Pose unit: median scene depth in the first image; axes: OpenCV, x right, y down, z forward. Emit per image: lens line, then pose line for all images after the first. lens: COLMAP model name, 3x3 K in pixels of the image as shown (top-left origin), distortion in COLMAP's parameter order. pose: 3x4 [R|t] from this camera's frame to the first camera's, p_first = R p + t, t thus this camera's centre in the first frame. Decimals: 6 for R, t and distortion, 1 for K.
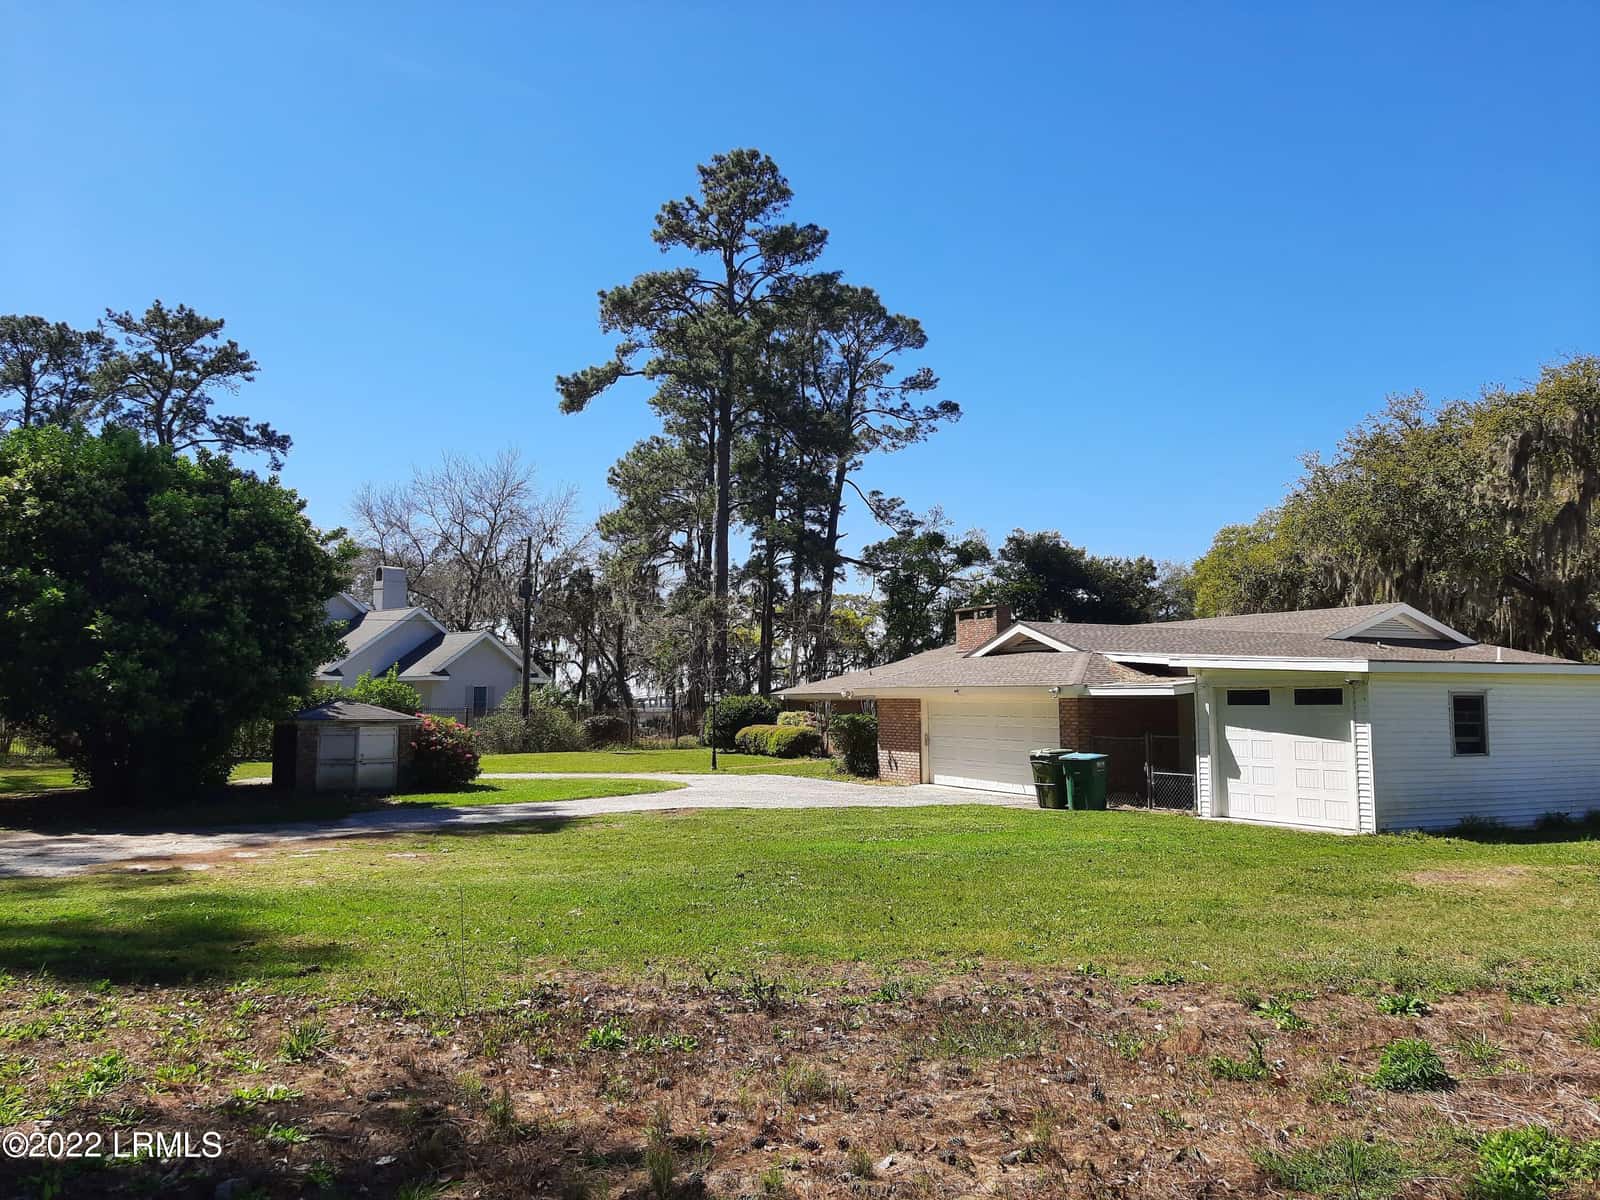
lens RADIAL K [[1195.3, 0, 842.3], [0, 1195.3, 632.0], [0, 0, 1]] dist [0.039364, -0.087955]
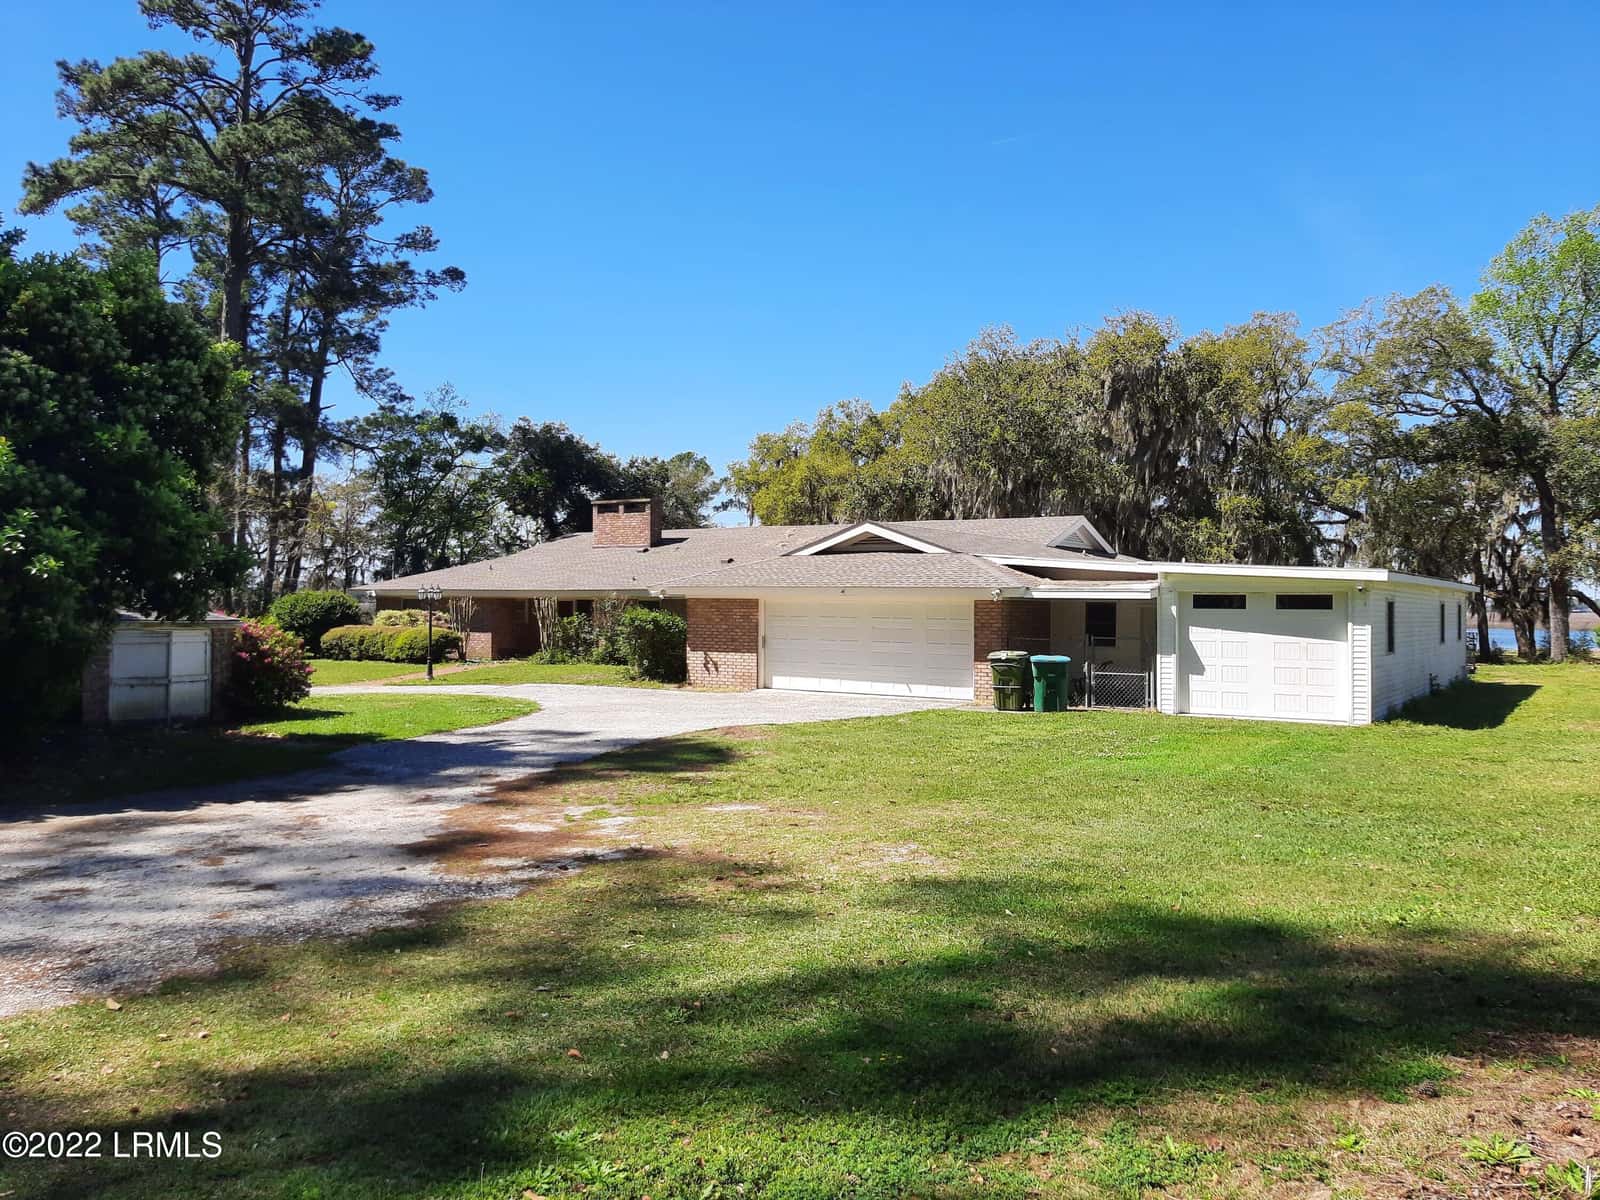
lens RADIAL K [[1195.3, 0, 802.4], [0, 1195.3, 602.0], [0, 0, 1]] dist [0.039364, -0.087955]
pose [[0.862668, 0.008410, 0.505700, -0.357826], [-0.038945, 0.997998, 0.049839, 0.010719], [-0.504269, -0.062689, 0.861268, 0.173892]]
